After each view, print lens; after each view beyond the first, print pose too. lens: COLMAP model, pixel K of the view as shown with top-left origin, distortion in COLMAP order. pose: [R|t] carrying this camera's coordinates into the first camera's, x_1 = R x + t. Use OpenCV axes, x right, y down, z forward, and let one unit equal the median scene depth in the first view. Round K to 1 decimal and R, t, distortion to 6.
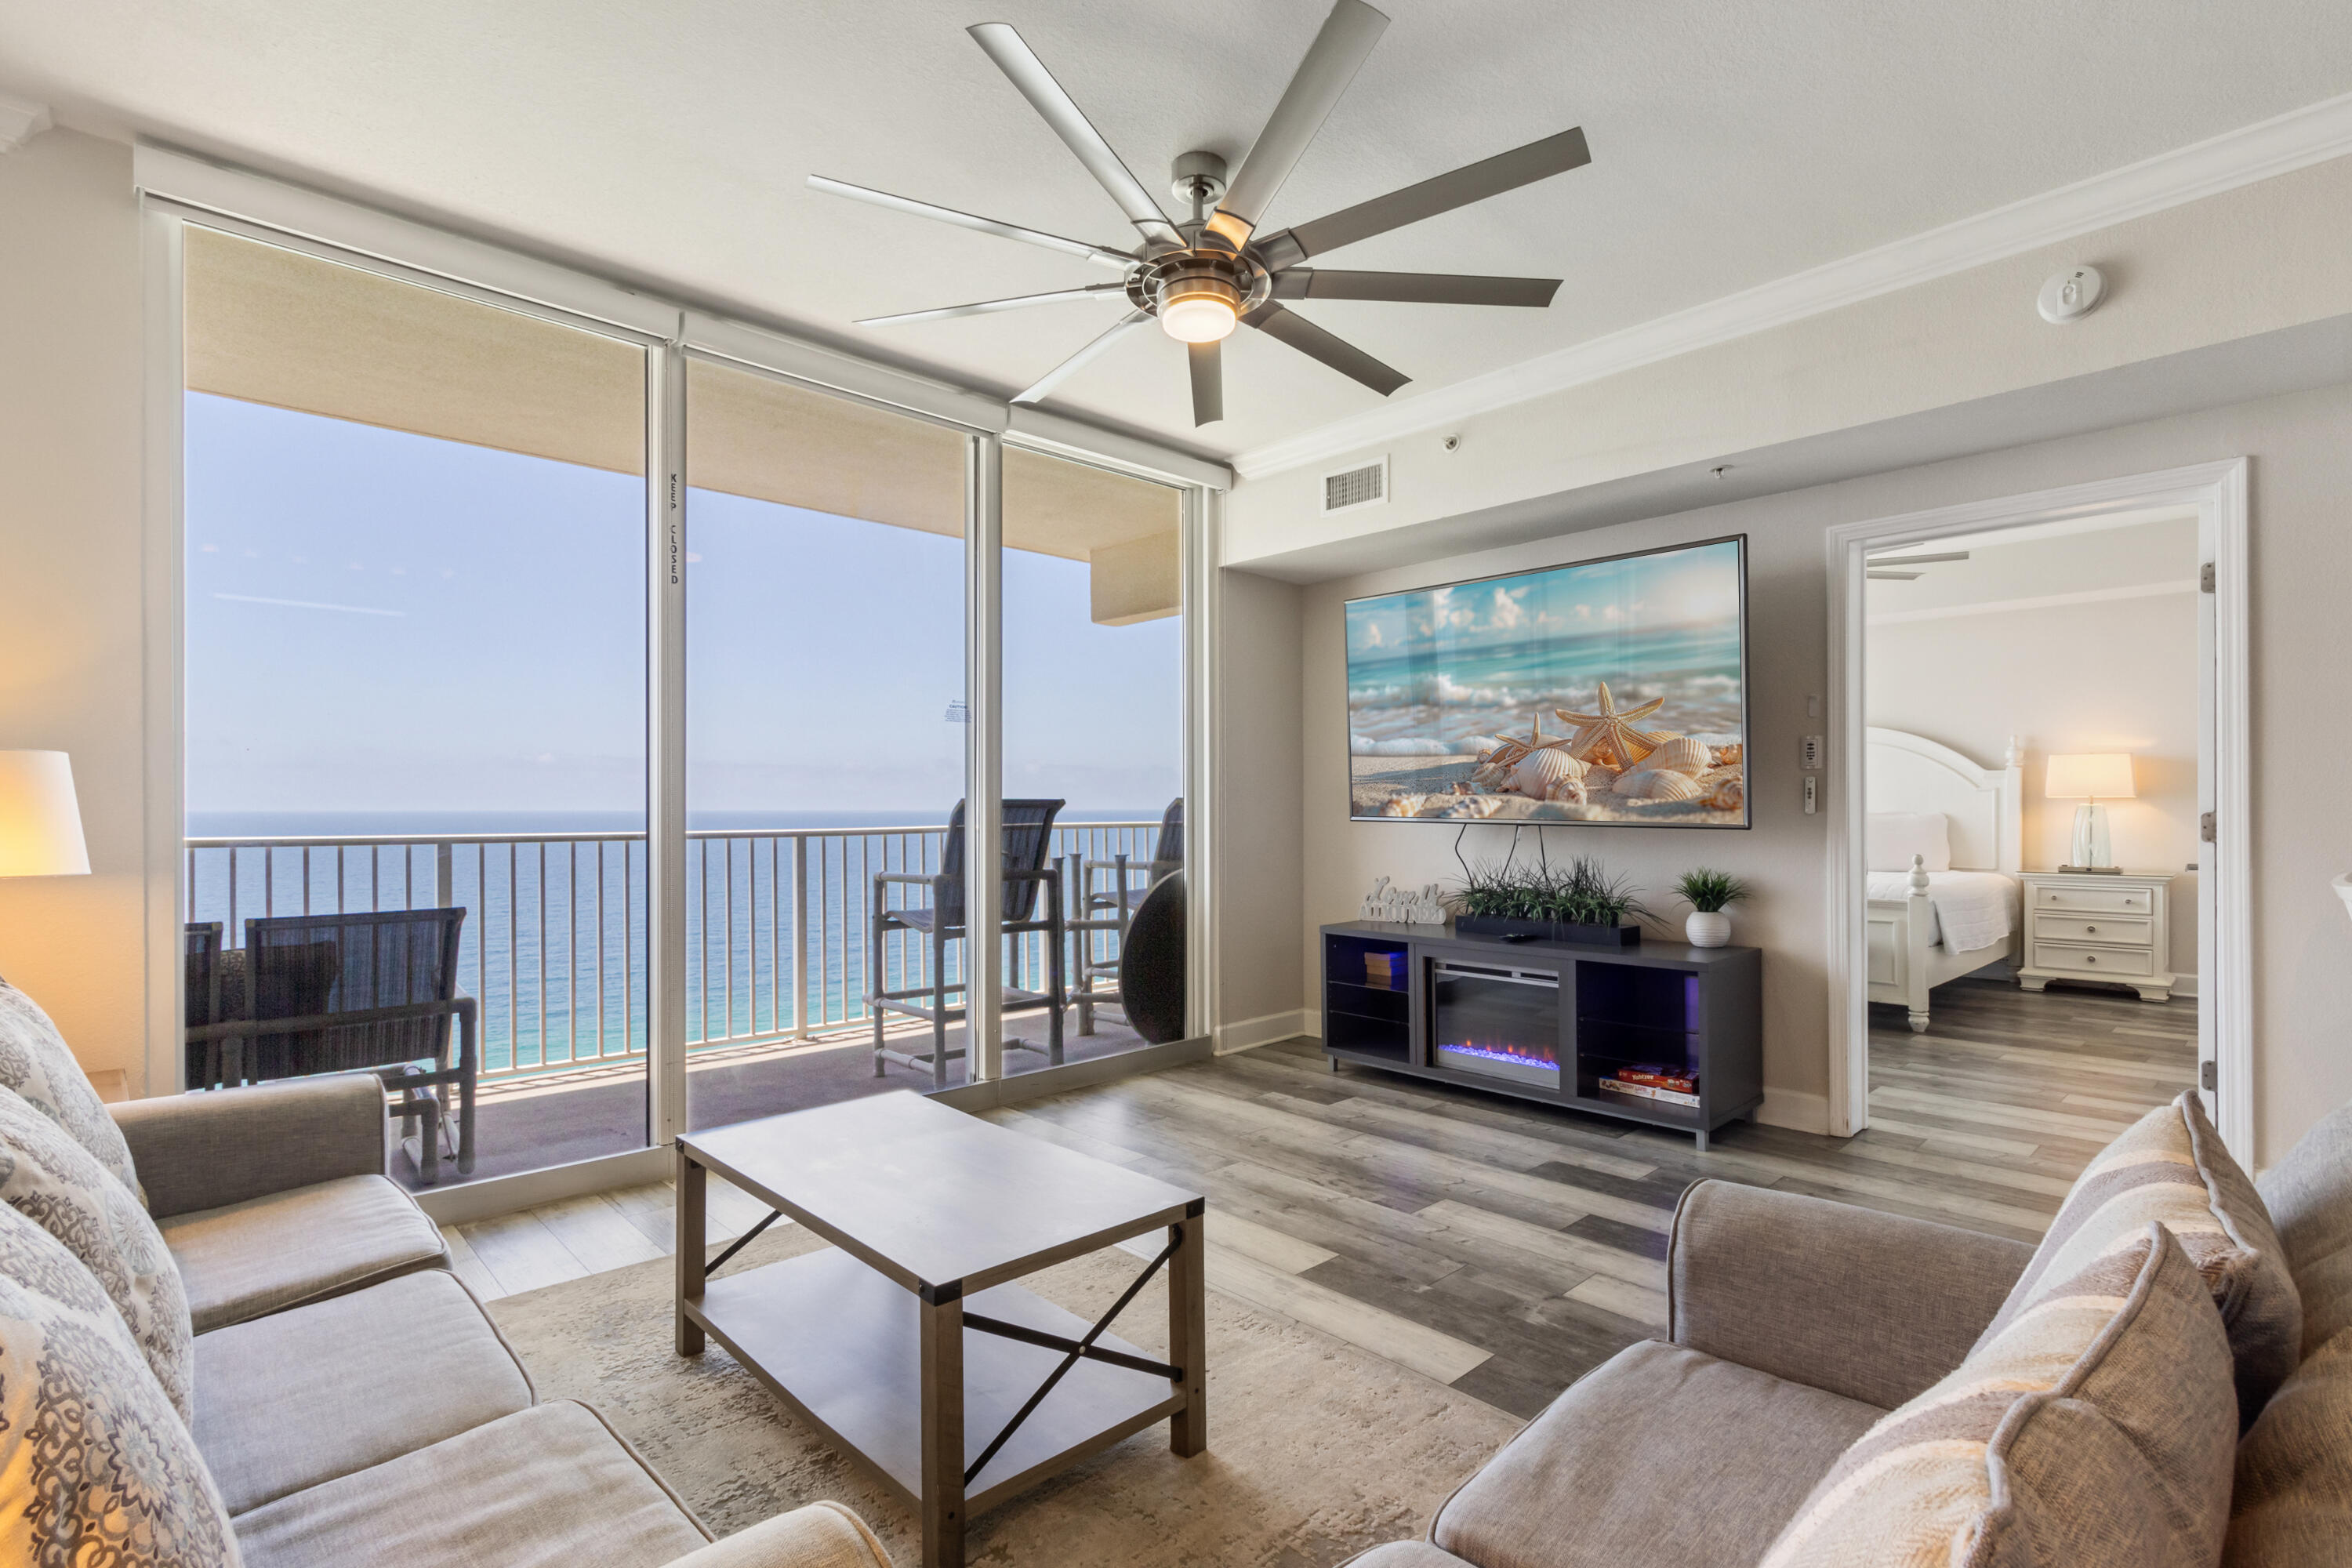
lens RADIAL K [[1122.7, 0, 1180.1], [0, 1122.7, 811.9], [0, 0, 1]] dist [0.010544, -0.000072]
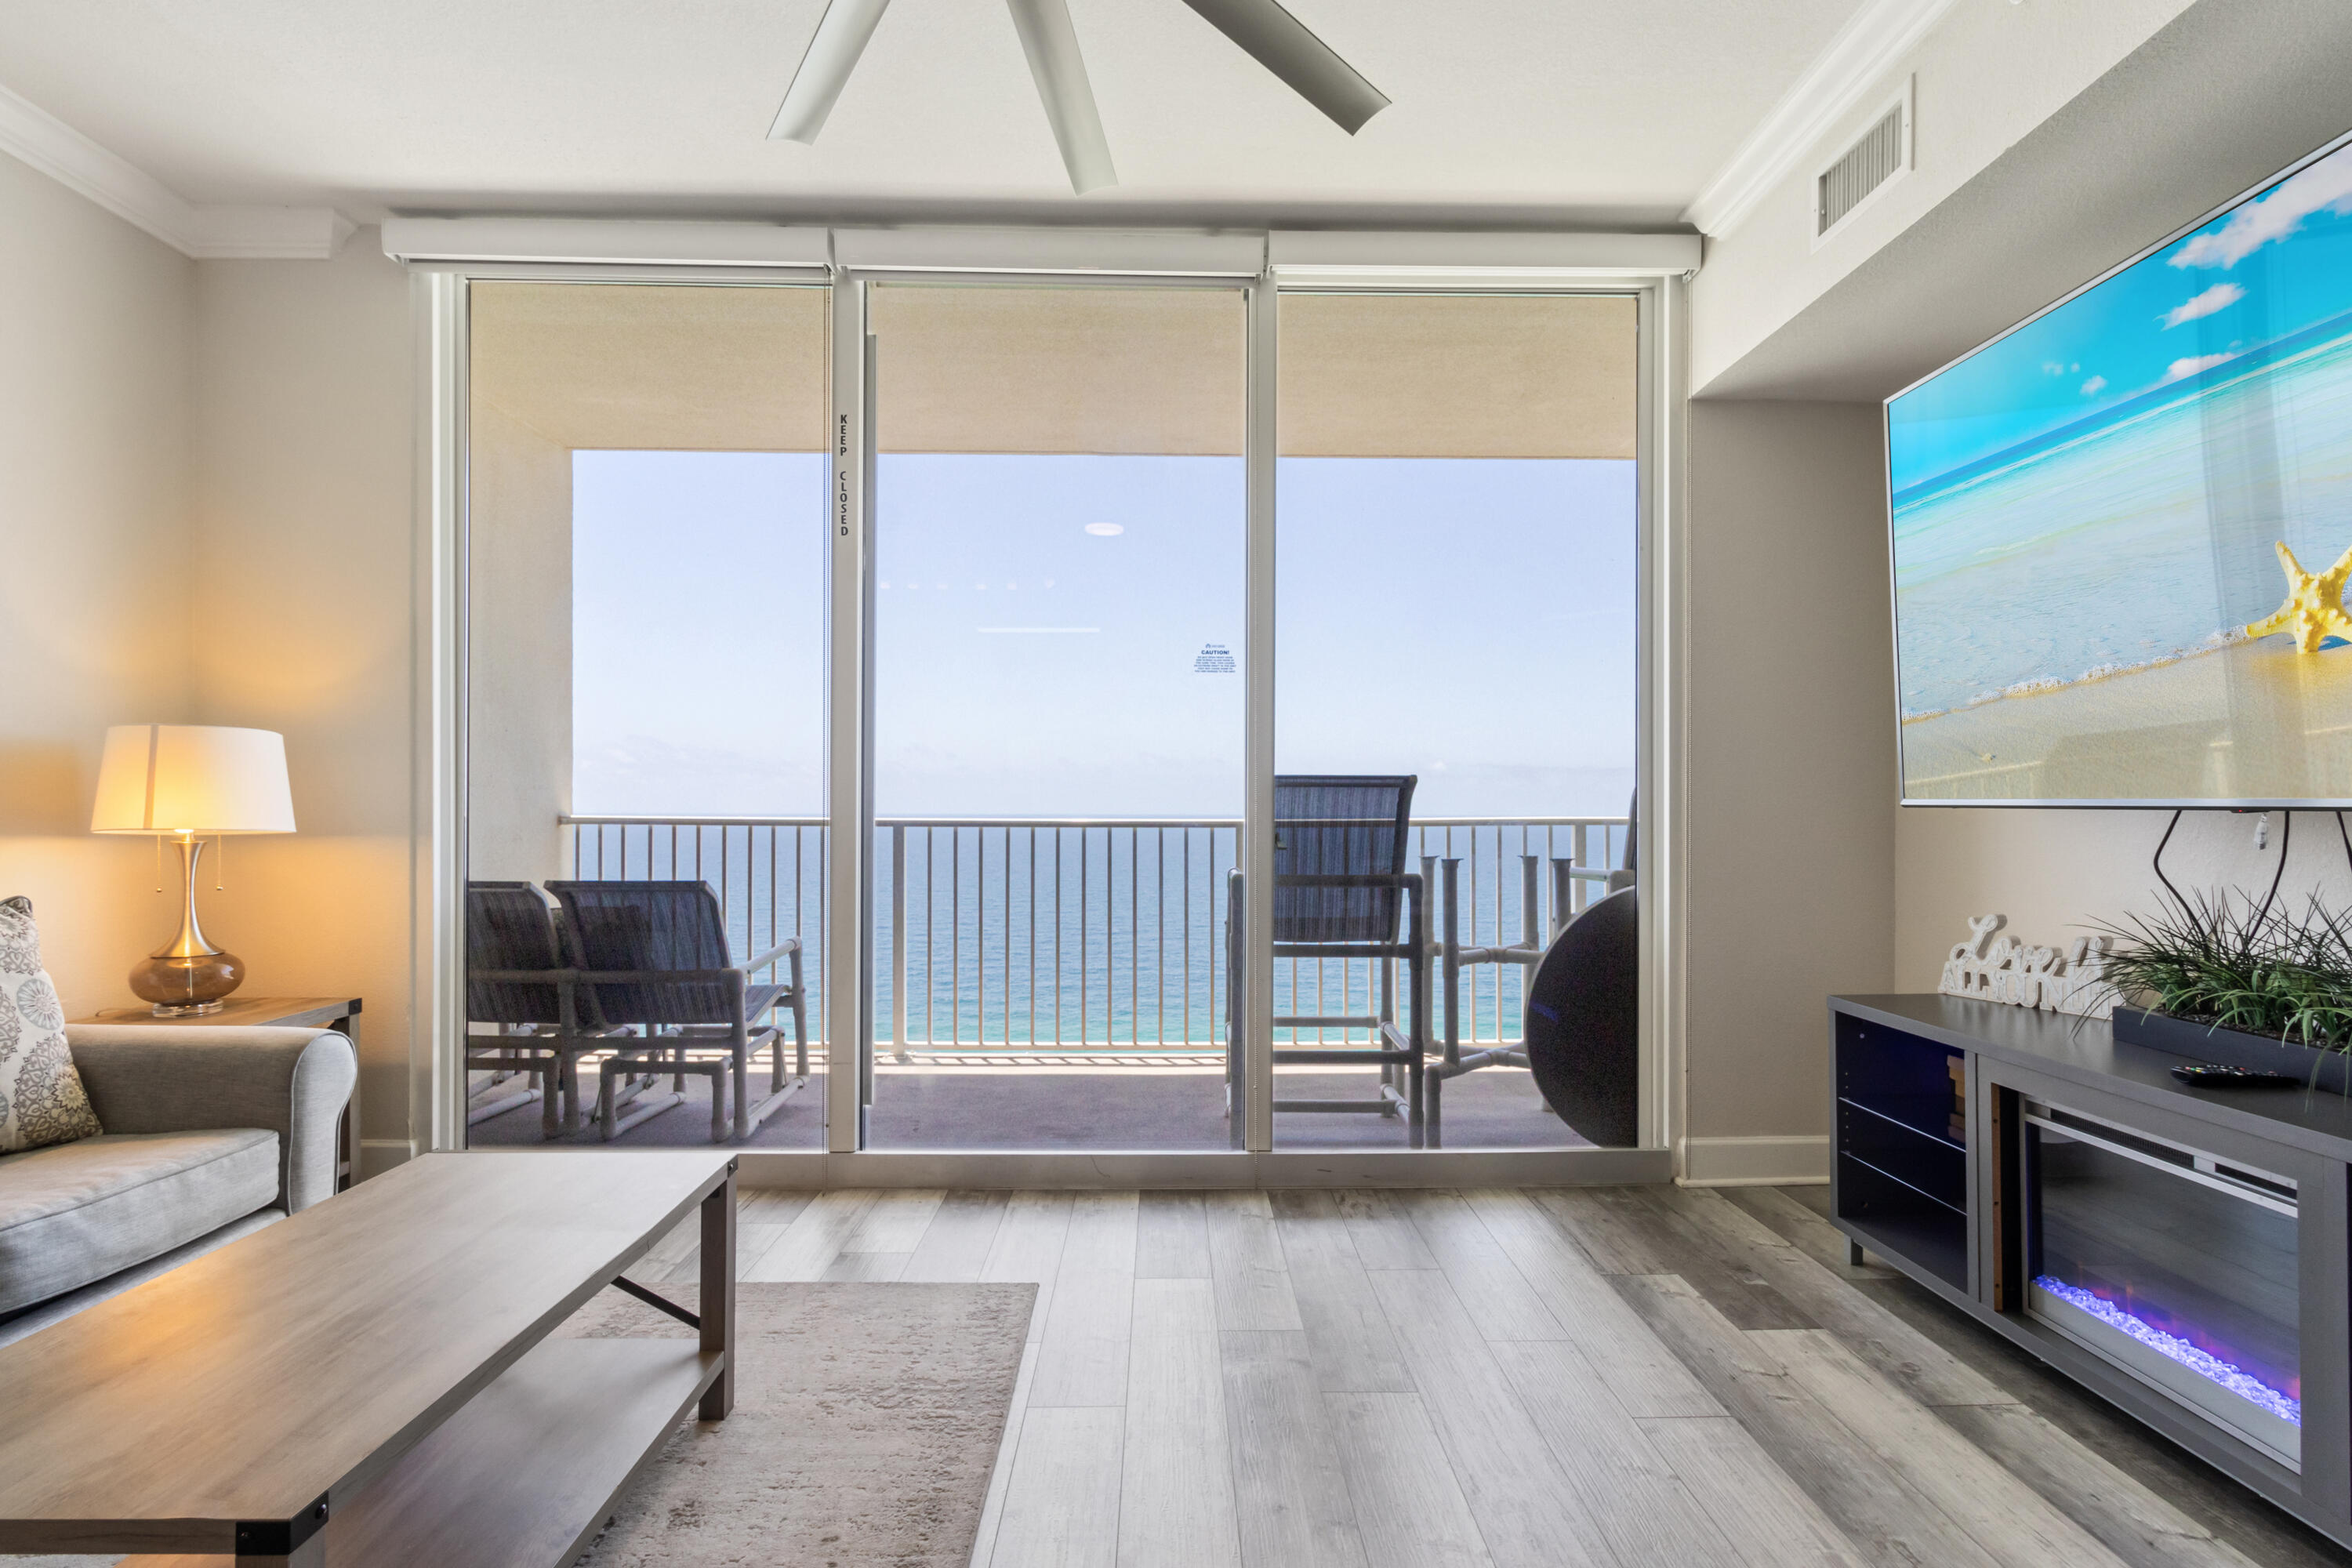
lens RADIAL K [[1122.7, 0, 1180.1], [0, 1122.7, 811.9], [0, 0, 1]] dist [0.010544, -0.000072]
pose [[0.736462, 0.003096, -0.676472, 0.285949], [-0.007783, 0.999962, -0.003898, 0.017163], [0.676434, 0.008136, 0.736458, 0.404415]]
